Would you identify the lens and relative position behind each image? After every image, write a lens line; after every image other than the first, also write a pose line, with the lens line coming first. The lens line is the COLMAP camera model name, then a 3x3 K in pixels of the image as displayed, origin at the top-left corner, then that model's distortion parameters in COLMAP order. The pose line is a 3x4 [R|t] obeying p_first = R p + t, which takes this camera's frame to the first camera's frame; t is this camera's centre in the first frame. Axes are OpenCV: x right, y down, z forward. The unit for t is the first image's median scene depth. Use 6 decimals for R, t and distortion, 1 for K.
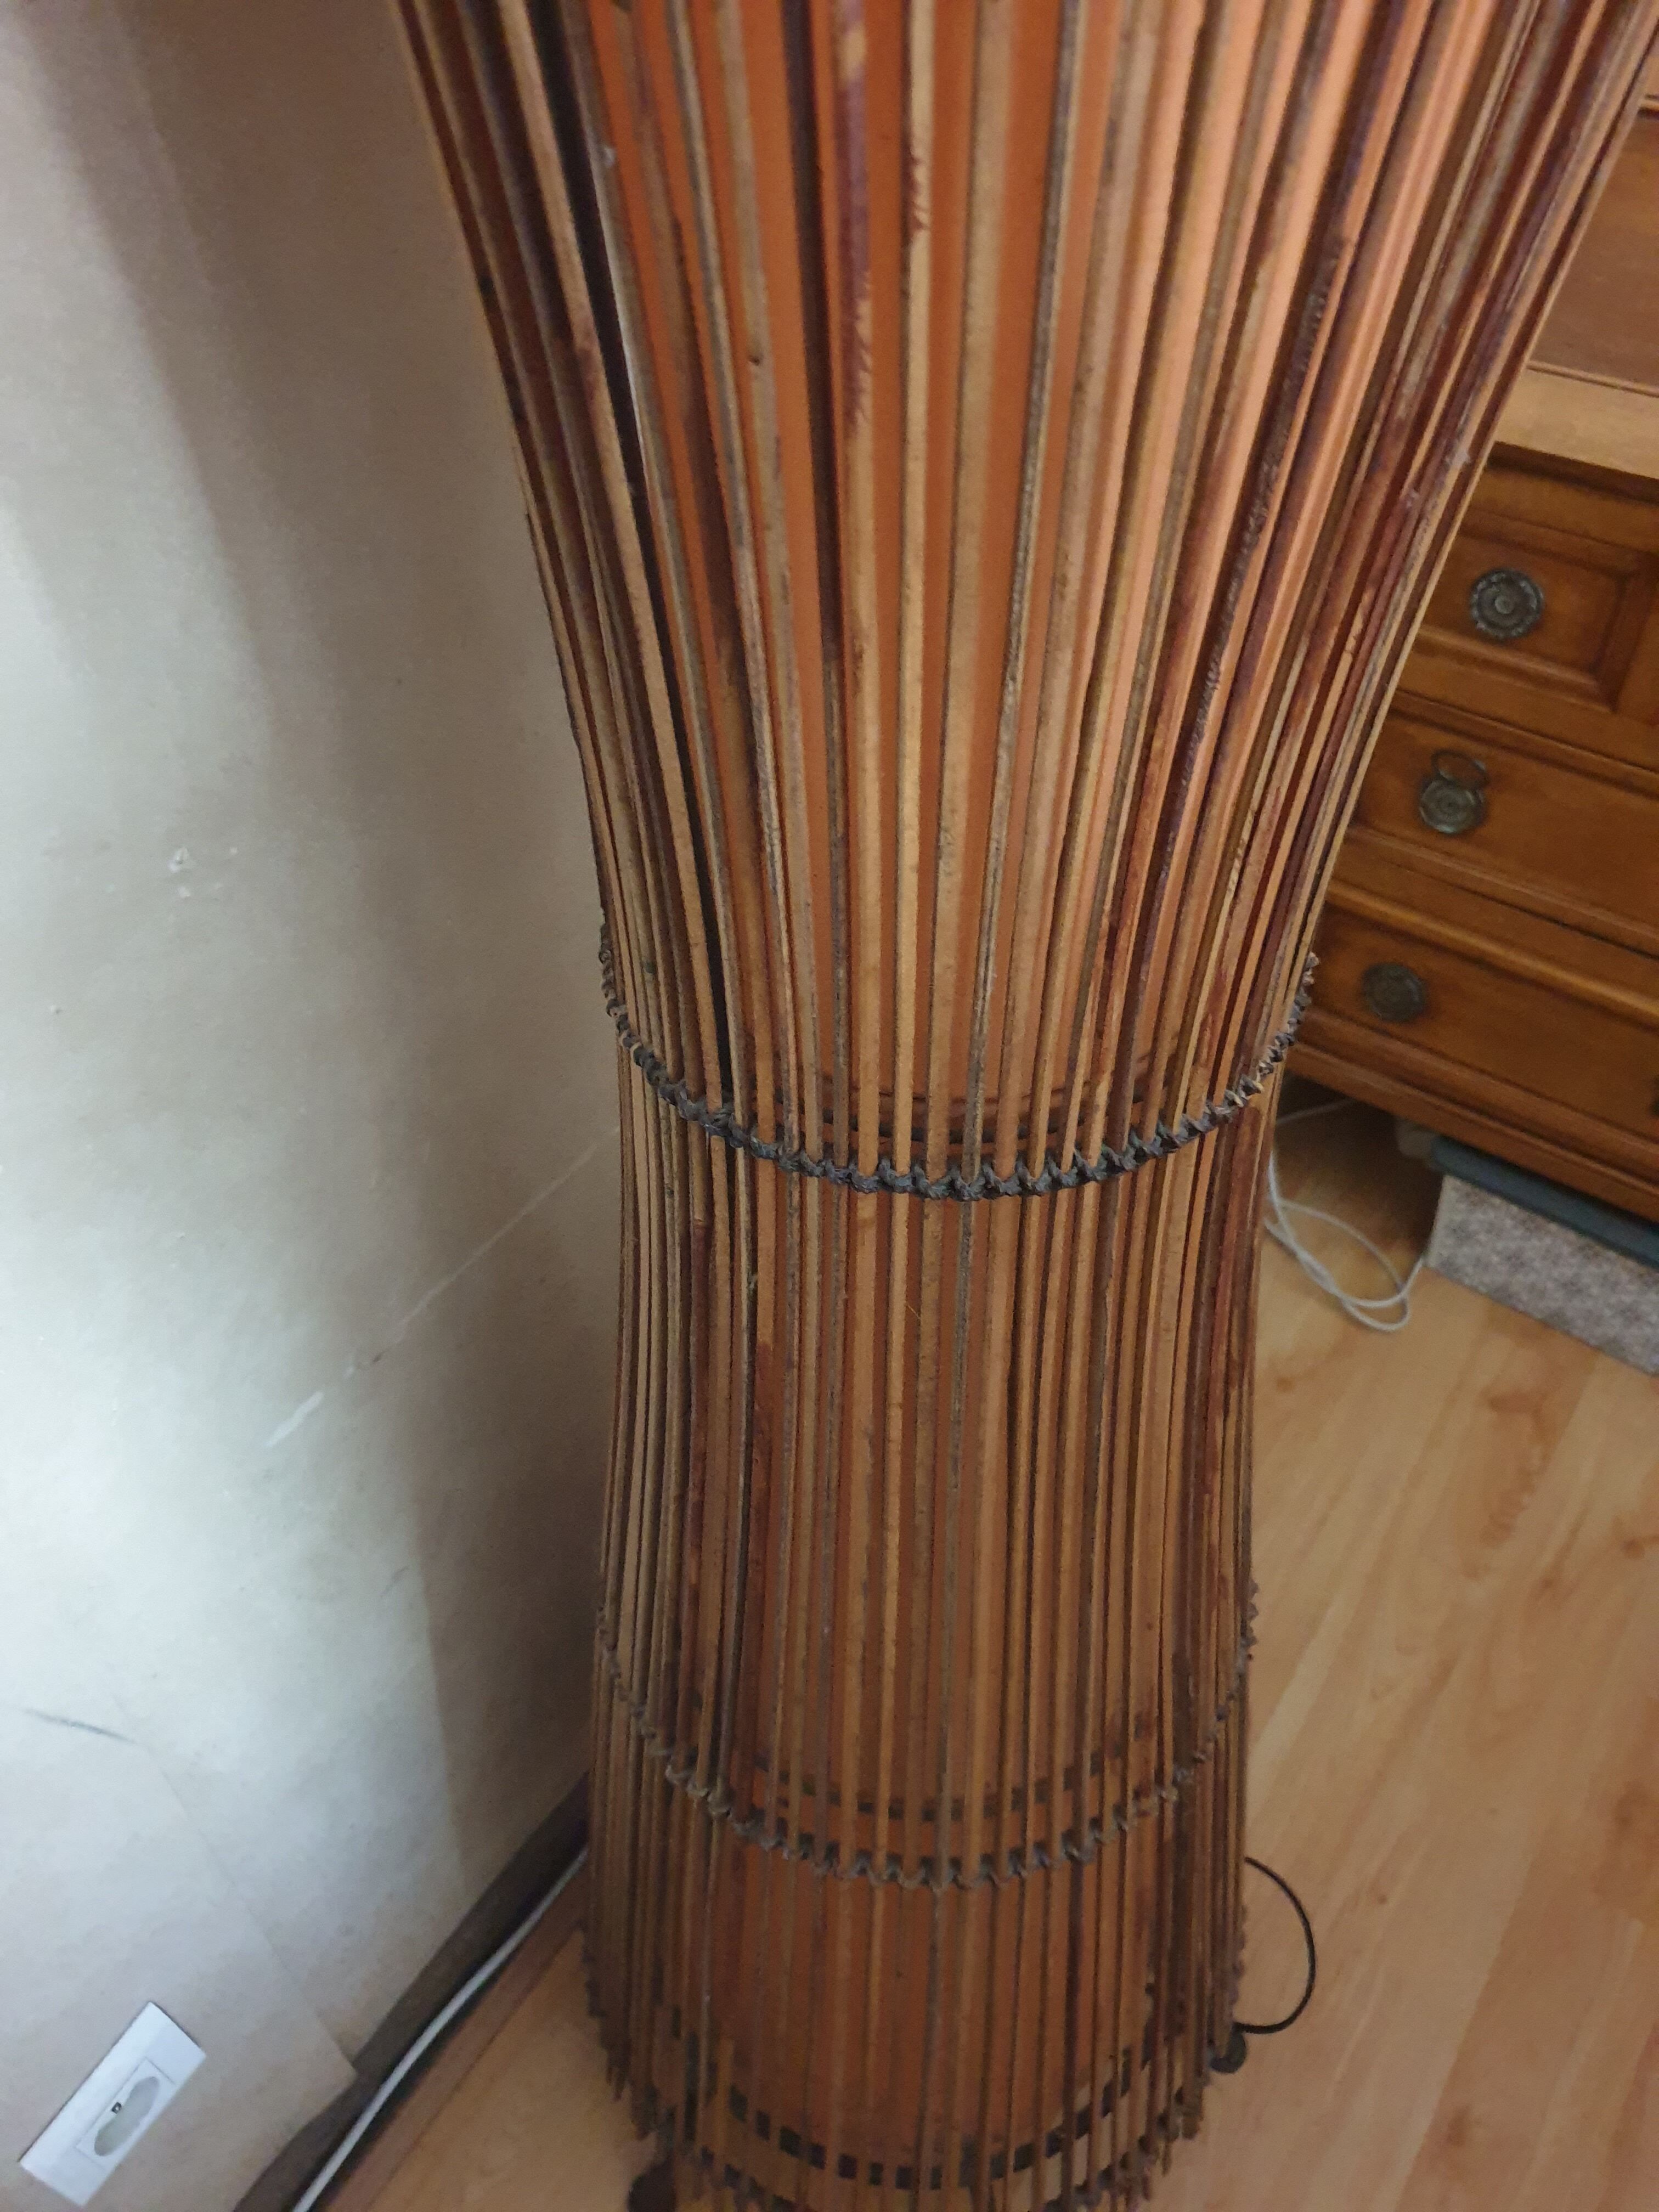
lens RADIAL K [[1620.2, 0, 829.5], [0, 1620.2, 1106.0], [0, 0, 1]] dist [0.001275, 0.002470]
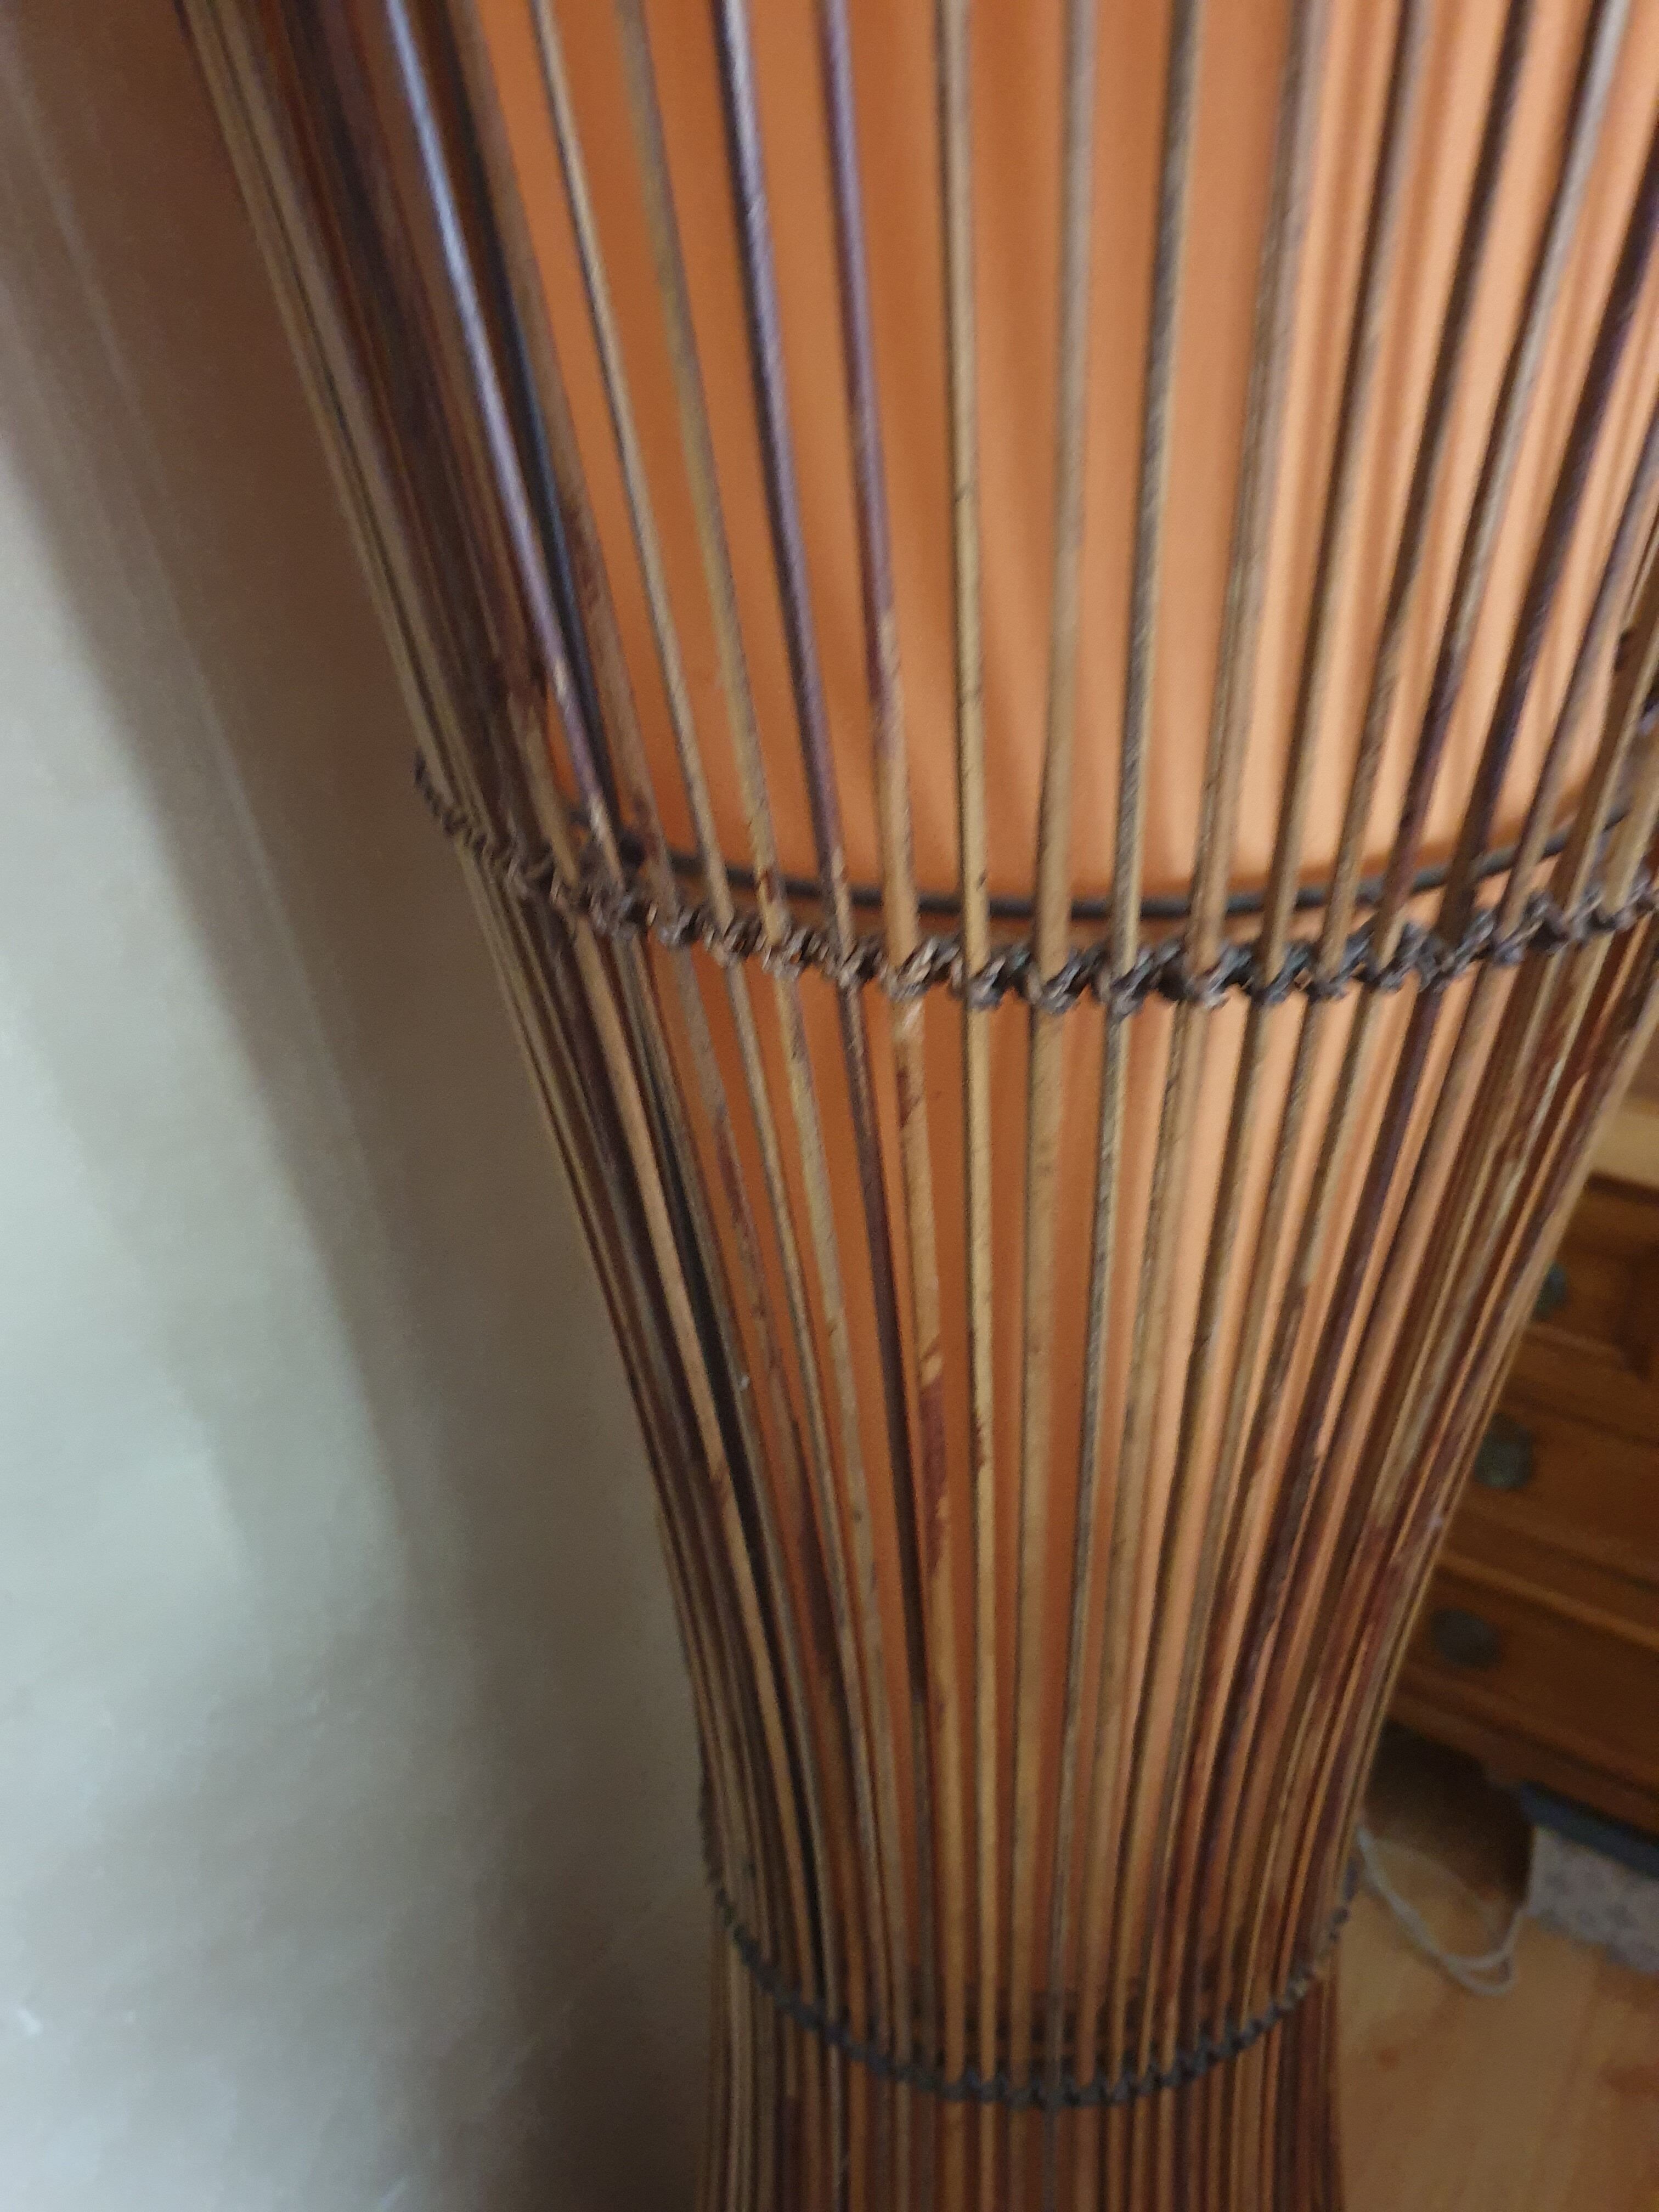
lens RADIAL K [[1657.5, 0, 829.5], [0, 1657.5, 1106.0], [0, 0, 1]] dist [0.002399, -0.043478]
pose [[0.999430, -0.019098, -0.027826, -0.018976], [0.010489, 0.959428, -0.281757, -0.309382], [0.032078, 0.281305, 0.959082, -0.253990]]
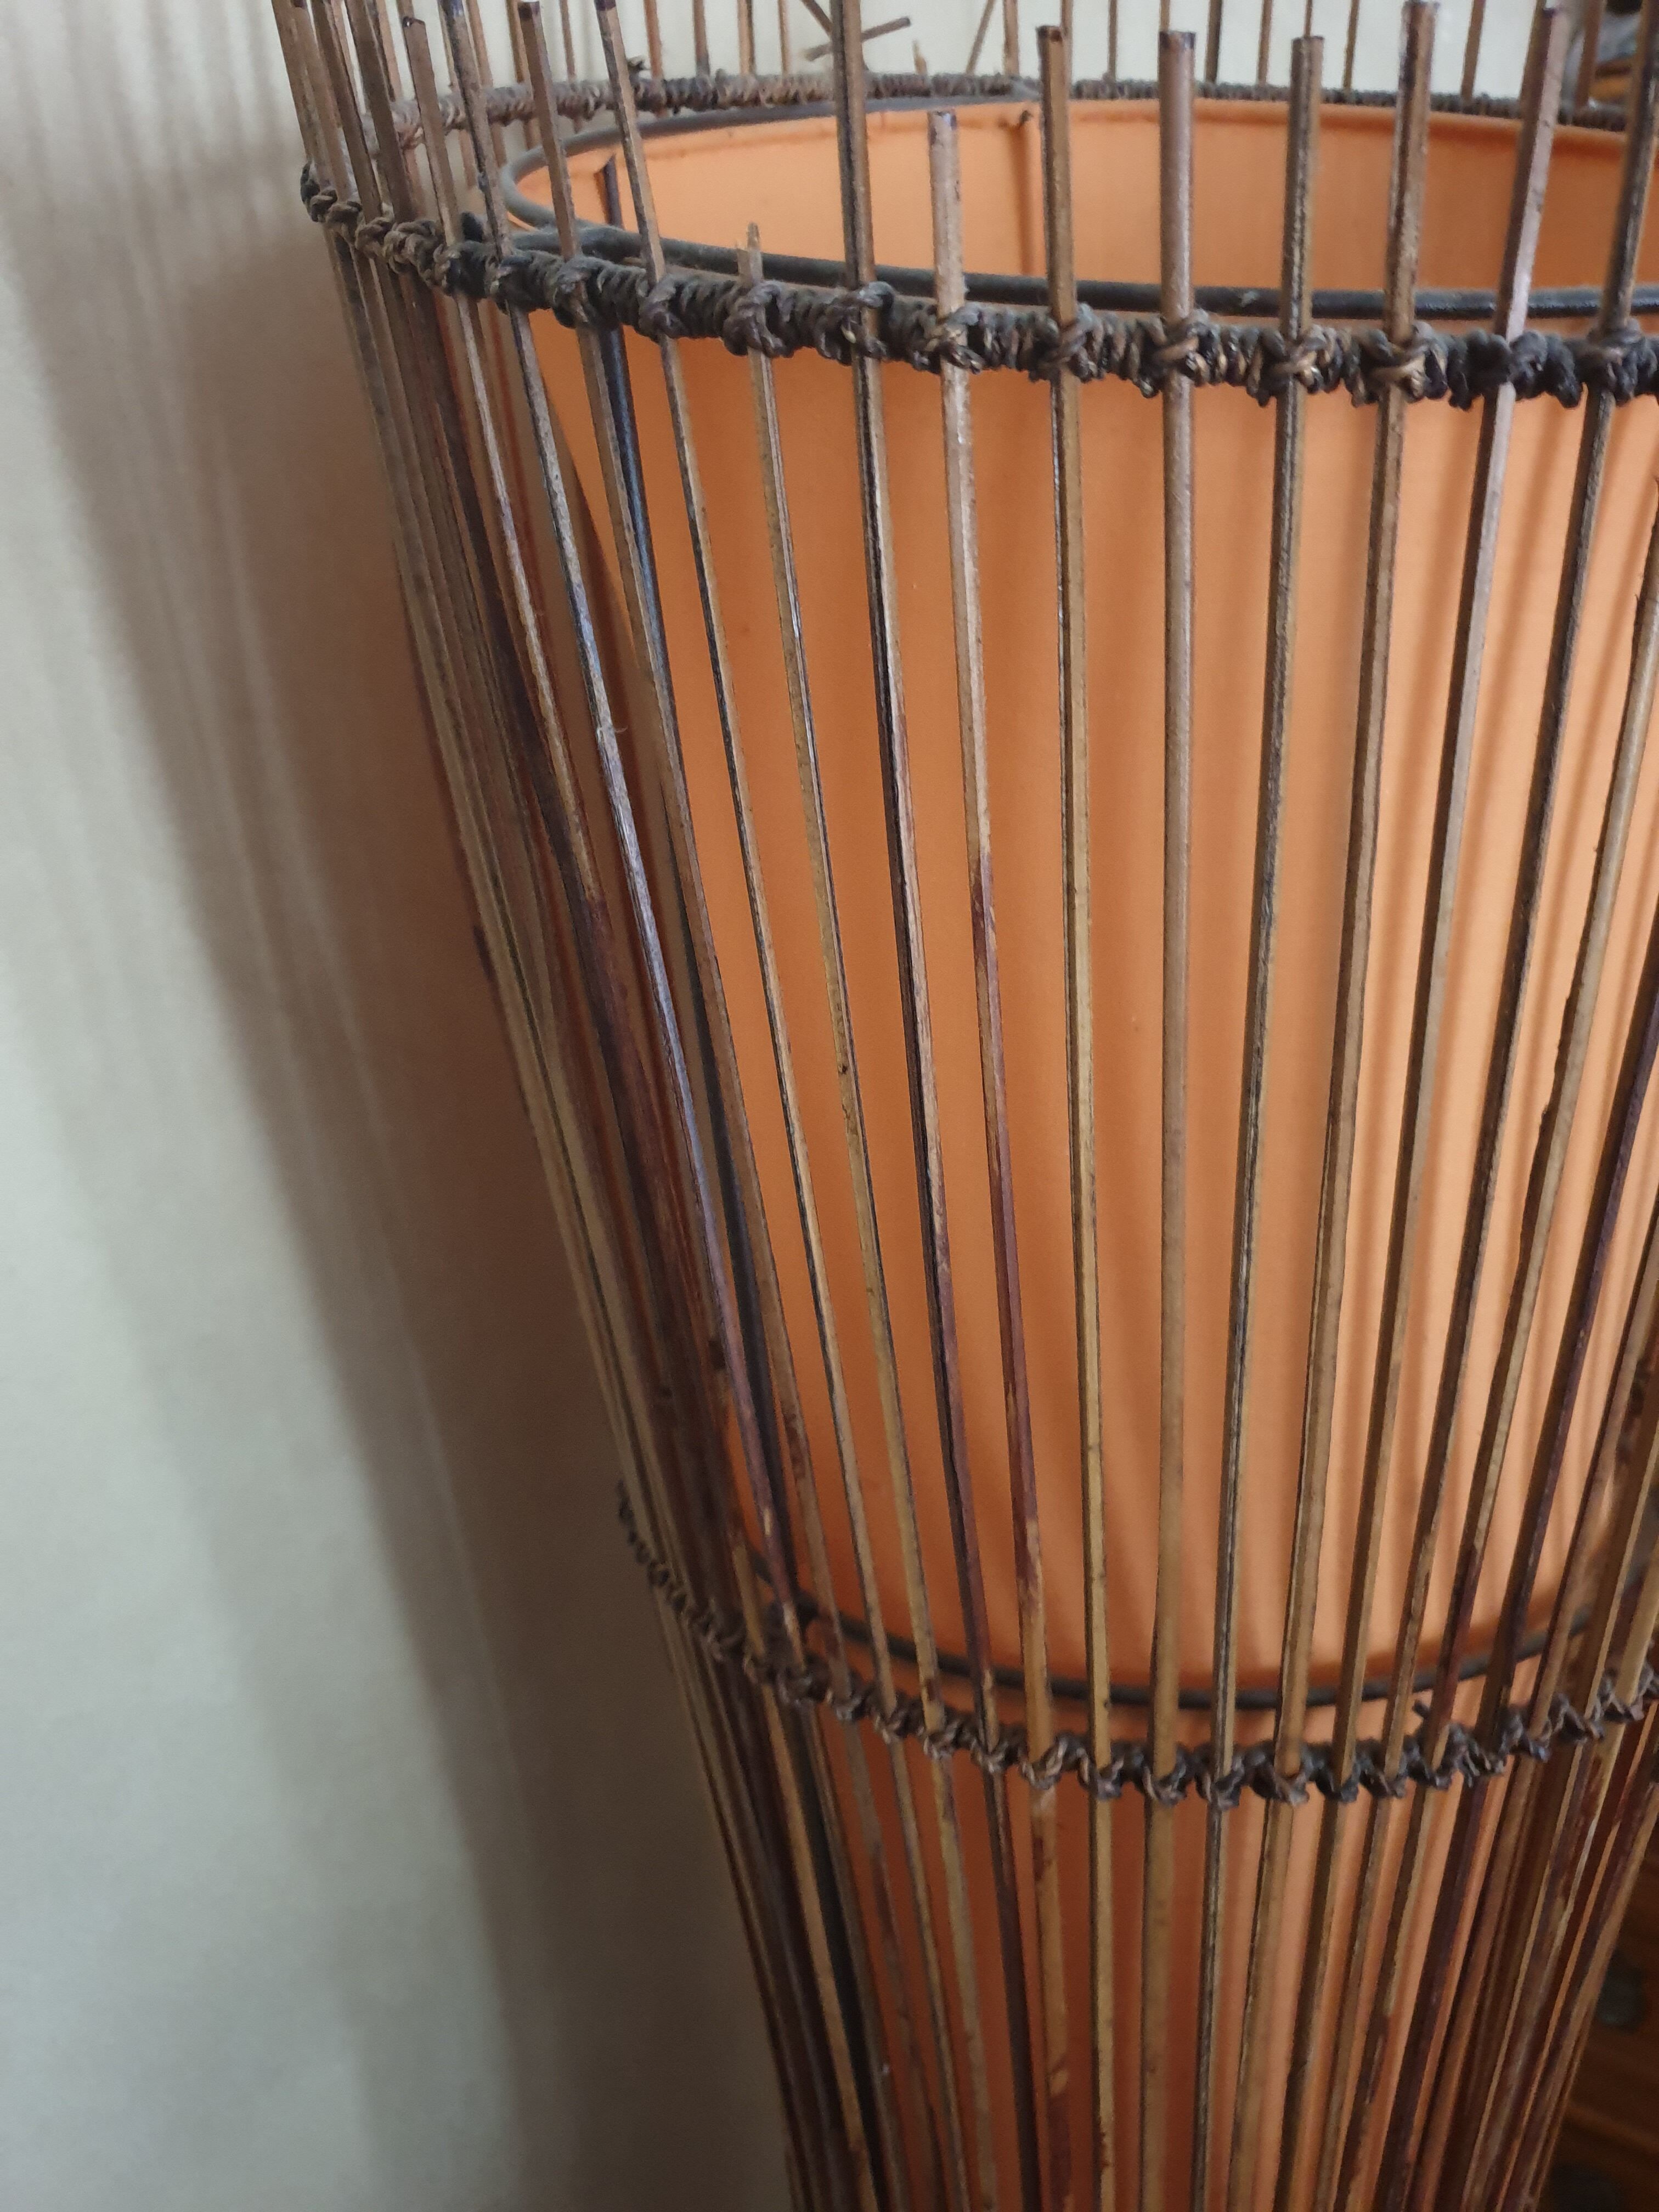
lens RADIAL K [[1778.6, 0, 936.7], [0, 1778.6, 973.6], [0, 0, 1]] dist [-0.060728, 0.006940]
pose [[0.999814, -0.007150, -0.017931, -0.041749], [-0.003285, 0.852326, -0.523001, -0.446950], [0.019023, 0.522962, 0.852144, -0.593521]]
